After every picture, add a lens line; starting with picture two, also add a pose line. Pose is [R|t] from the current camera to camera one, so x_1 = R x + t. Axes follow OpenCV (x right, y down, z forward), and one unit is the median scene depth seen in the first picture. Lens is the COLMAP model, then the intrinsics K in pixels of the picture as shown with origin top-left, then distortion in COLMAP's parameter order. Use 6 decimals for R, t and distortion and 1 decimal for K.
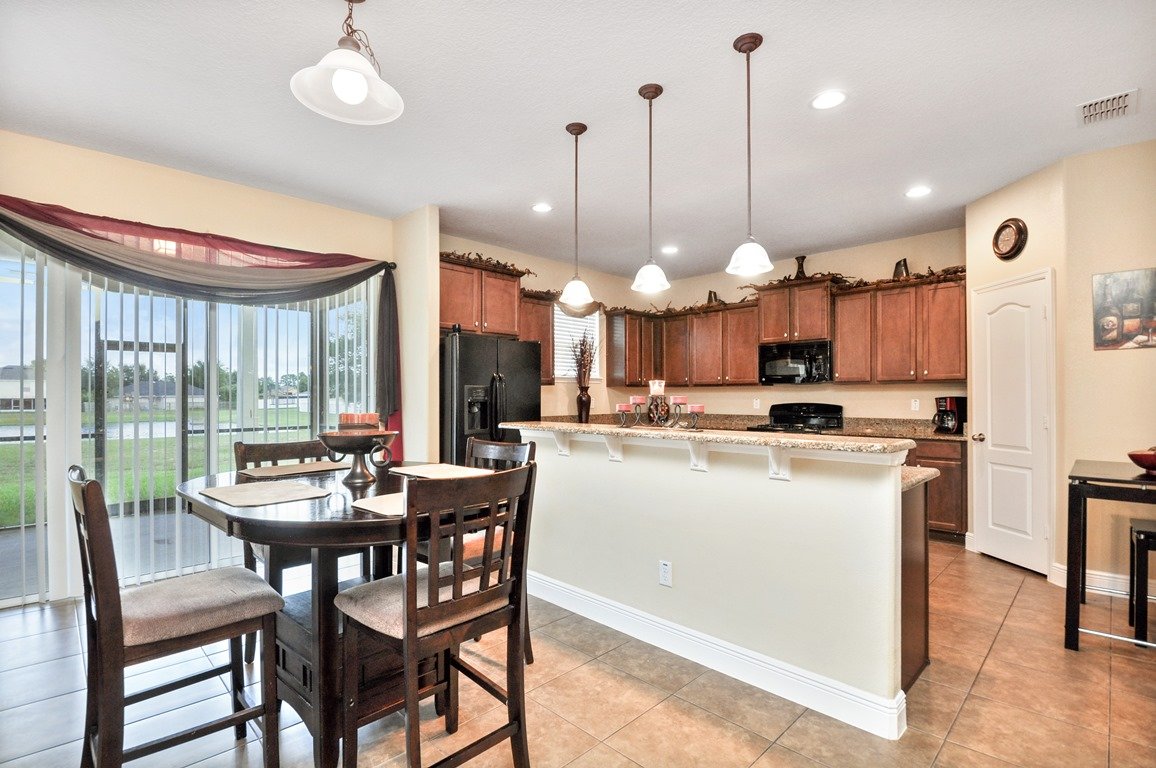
lens RADIAL K [[539.8, 0, 579.5], [0, 539.8, 392.7], [0, 0, 1]] dist [-0.003516, -0.001255]
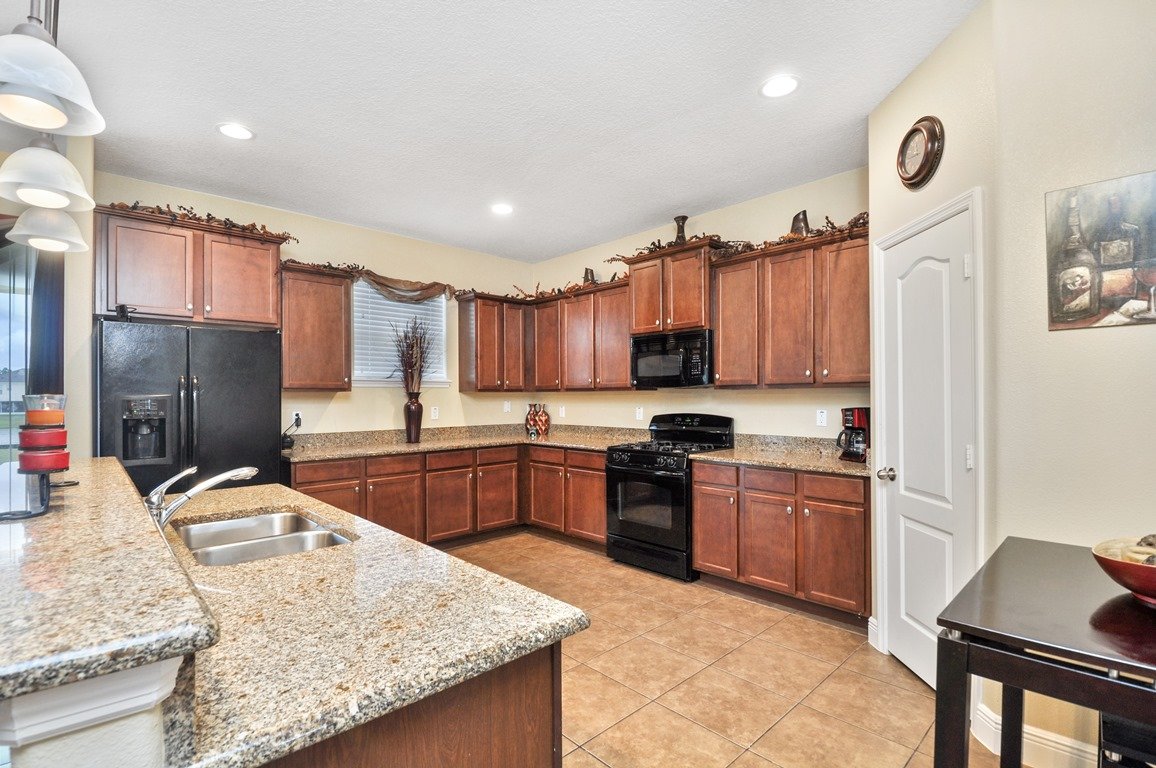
lens RADIAL K [[538.7, 0, 579.2], [0, 538.7, 396.3], [0, 0, 1]] dist [0.002200, -0.000108]
pose [[0.999779, -0.004615, -0.020512, 0.319541], [0.004738, 0.999971, 0.005920, -0.011421], [0.020485, -0.006016, 0.999772, 0.286647]]
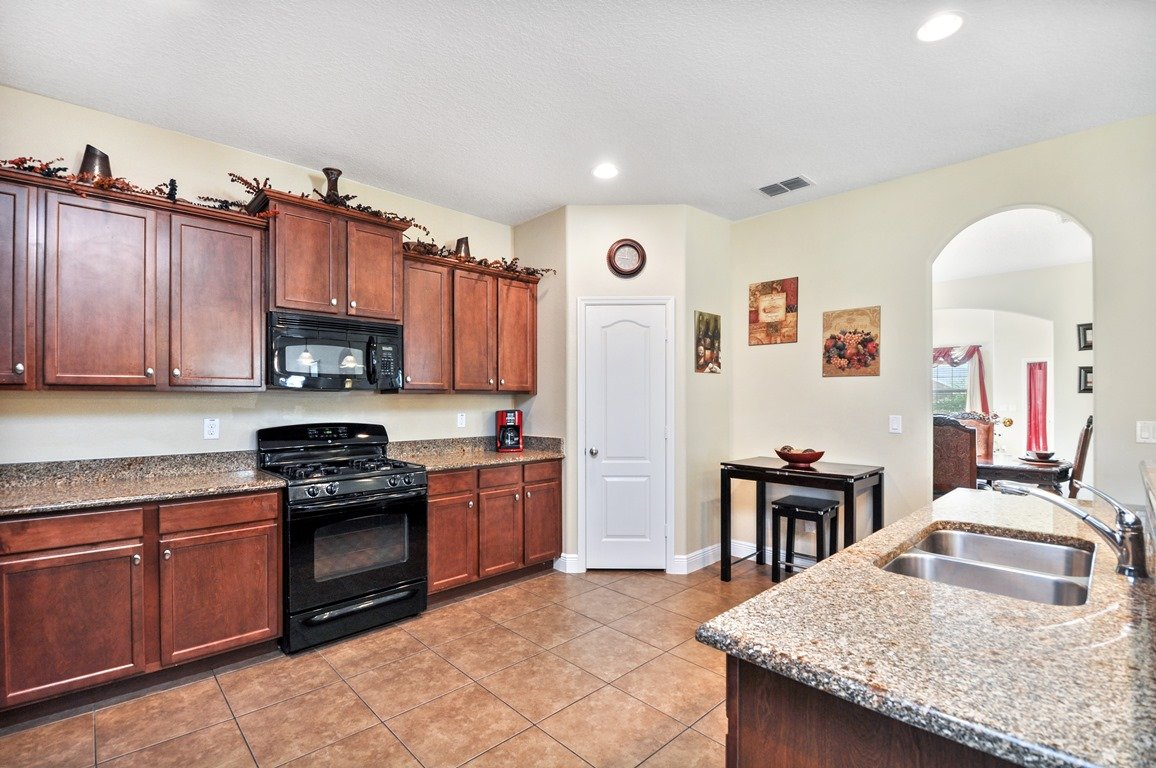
lens RADIAL K [[503.2, 0, 582.4], [0, 503.2, 400.6], [0, 0, 1]] dist [-0.001453, -0.000070]
pose [[0.016658, 0.001220, 0.999860, -0.138094], [-0.003208, 0.999994, -0.001167, -0.006773], [-0.999856, -0.003188, 0.016662, 0.813530]]
